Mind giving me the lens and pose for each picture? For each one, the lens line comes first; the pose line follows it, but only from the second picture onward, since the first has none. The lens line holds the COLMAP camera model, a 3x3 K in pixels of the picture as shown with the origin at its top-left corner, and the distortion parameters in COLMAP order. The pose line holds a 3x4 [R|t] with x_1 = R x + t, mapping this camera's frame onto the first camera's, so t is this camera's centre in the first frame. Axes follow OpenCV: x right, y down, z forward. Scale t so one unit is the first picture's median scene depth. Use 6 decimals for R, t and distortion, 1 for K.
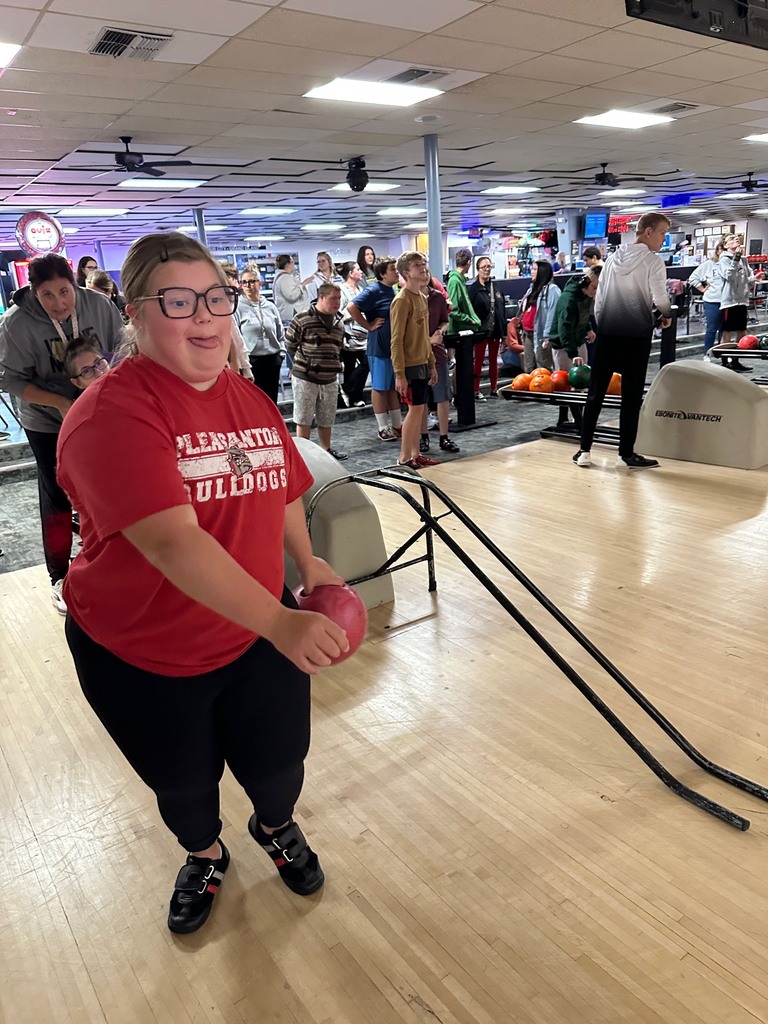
lens RADIAL K [[730.6, 0, 379.8], [0, 730.6, 507.5], [0, 0, 1]] dist [-0.008211, 0.001354]
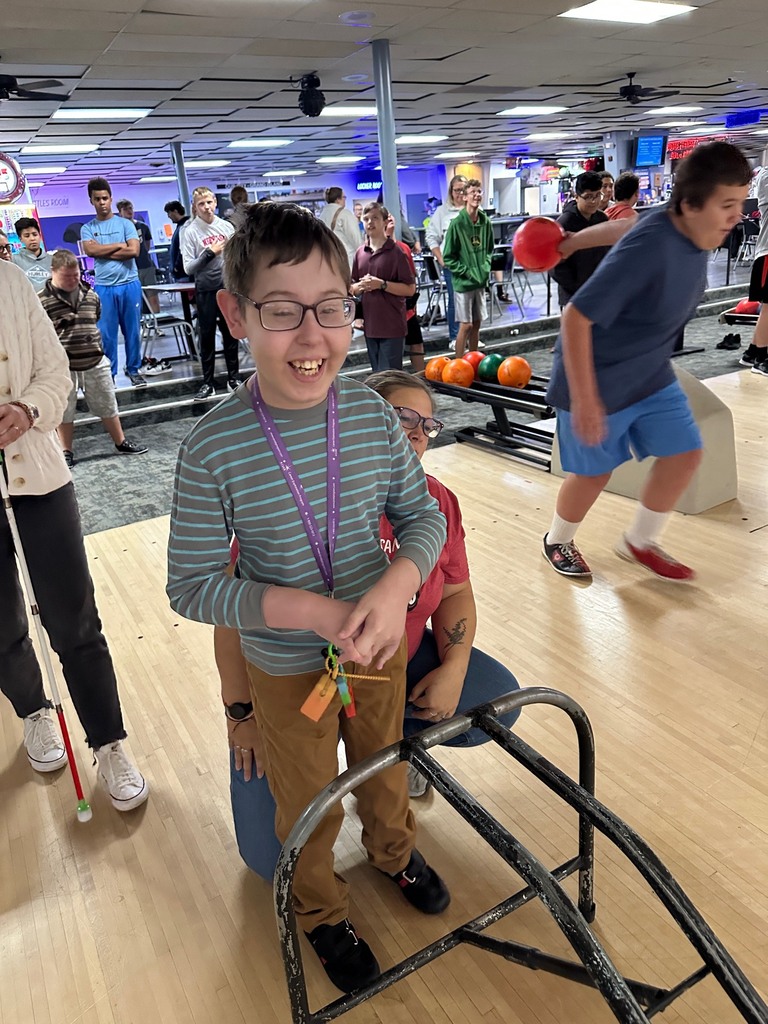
lens RADIAL K [[730.6, 0, 379.8], [0, 730.6, 507.5], [0, 0, 1]] dist [-0.008211, 0.001354]
pose [[0.994740, 0.025601, -0.099179, 0.073172], [-0.017506, 0.996507, 0.081648, -0.028572], [0.100923, -0.079483, 0.991714, 0.072810]]
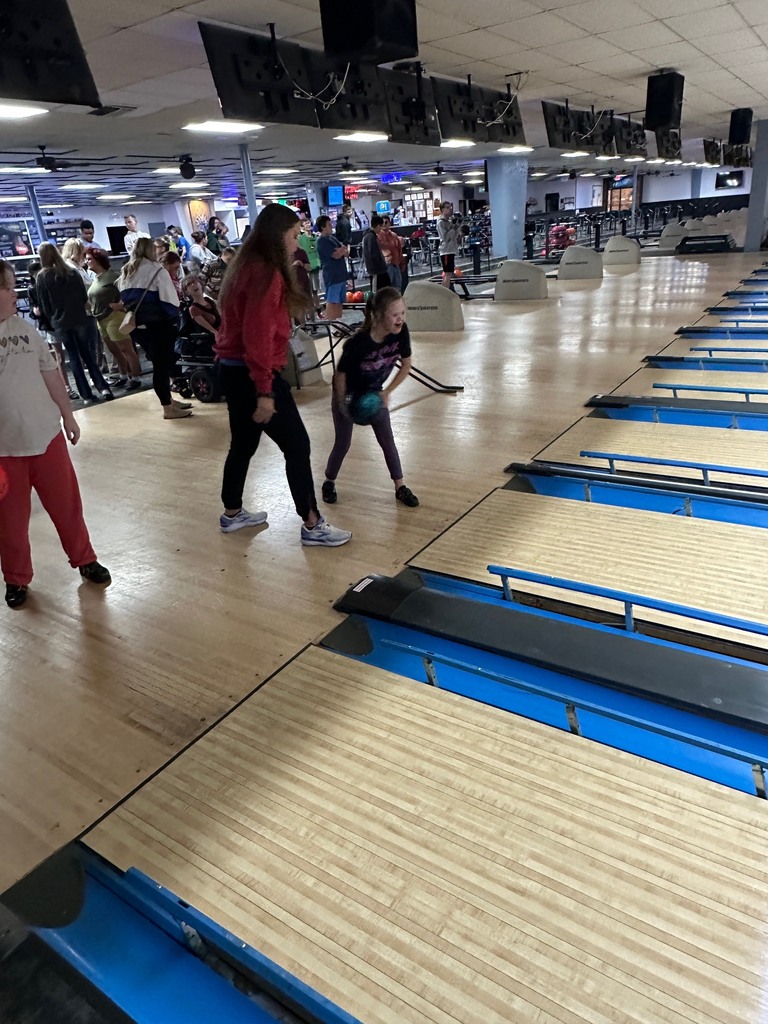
lens RADIAL K [[673.3, 0, 384.0], [0, 673.3, 512.0], [0, 0, 1]] dist [-0.018408, 0.003867]
pose [[0.935133, -0.148235, 0.321795, -0.097309], [0.119623, 0.987031, 0.107052, 0.058657], [-0.333490, -0.061614, 0.940738, -0.203702]]
